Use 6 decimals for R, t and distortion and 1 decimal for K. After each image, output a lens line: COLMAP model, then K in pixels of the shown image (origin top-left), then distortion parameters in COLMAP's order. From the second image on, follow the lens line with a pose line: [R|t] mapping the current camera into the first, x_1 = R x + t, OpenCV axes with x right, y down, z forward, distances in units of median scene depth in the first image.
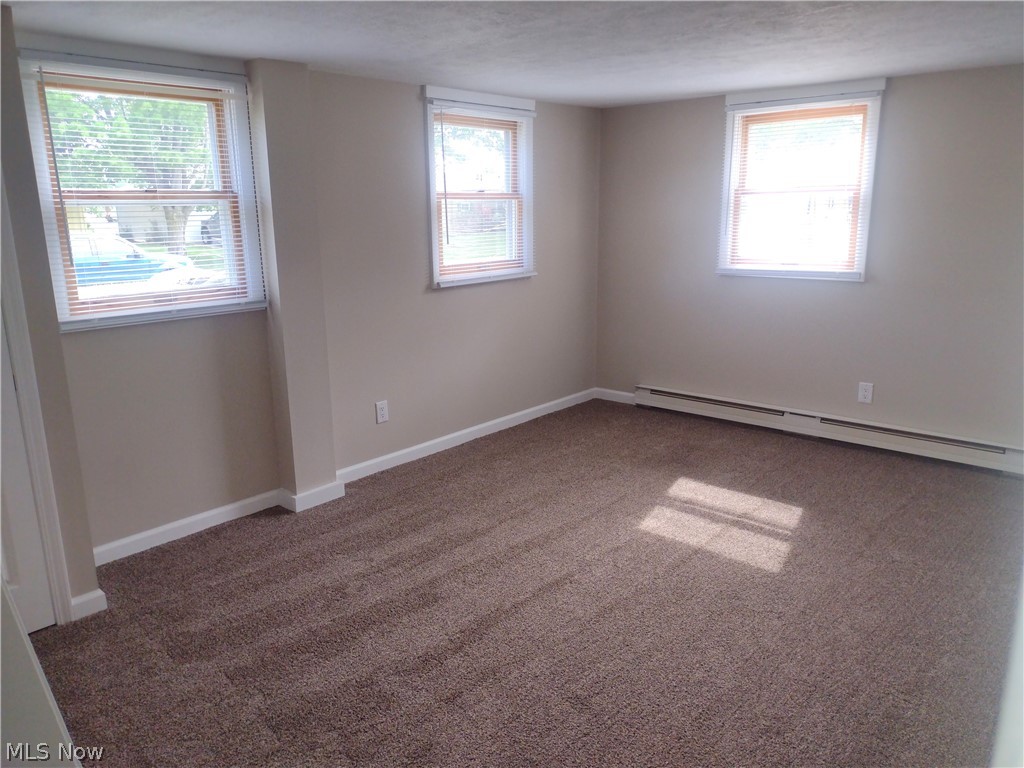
lens RADIAL K [[761.2, 0, 512.0], [0, 761.2, 384.0], [0, 0, 1]] dist [0.030914, -0.053986]
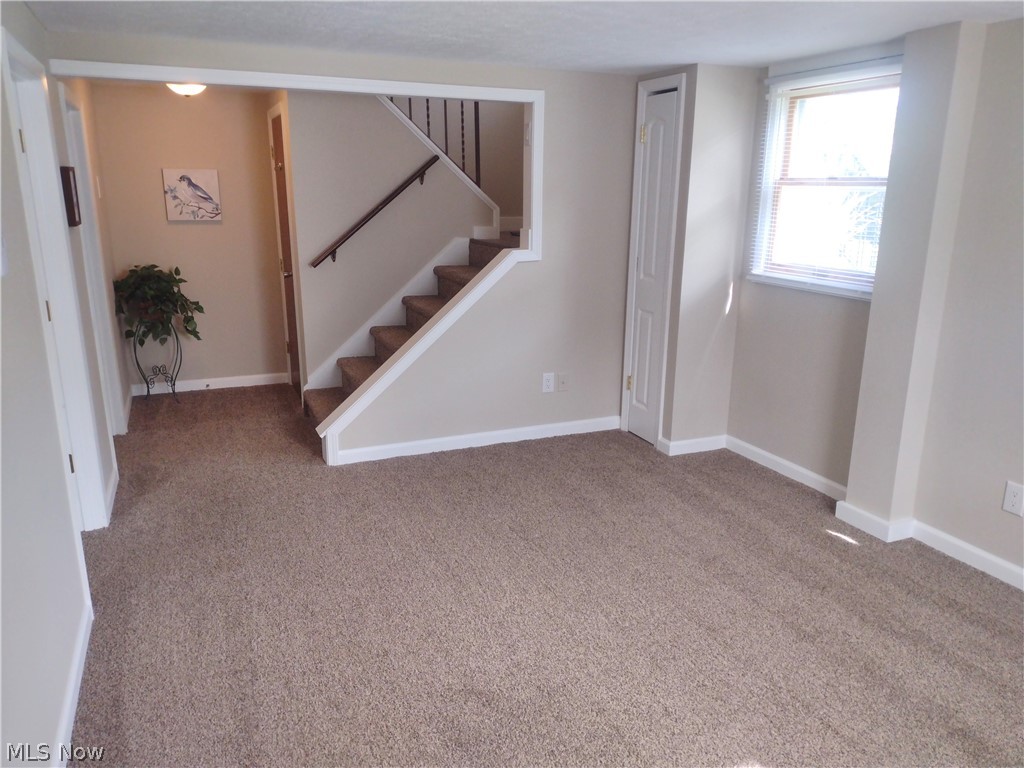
lens RADIAL K [[761.2, 0, 512.0], [0, 761.2, 384.0], [0, 0, 1]] dist [0.030914, -0.053986]
pose [[-0.436204, 0.229728, -0.870029, 0.784188], [-0.211345, 0.913662, 0.347210, -0.261455], [0.874677, 0.335331, -0.349991, 1.060022]]
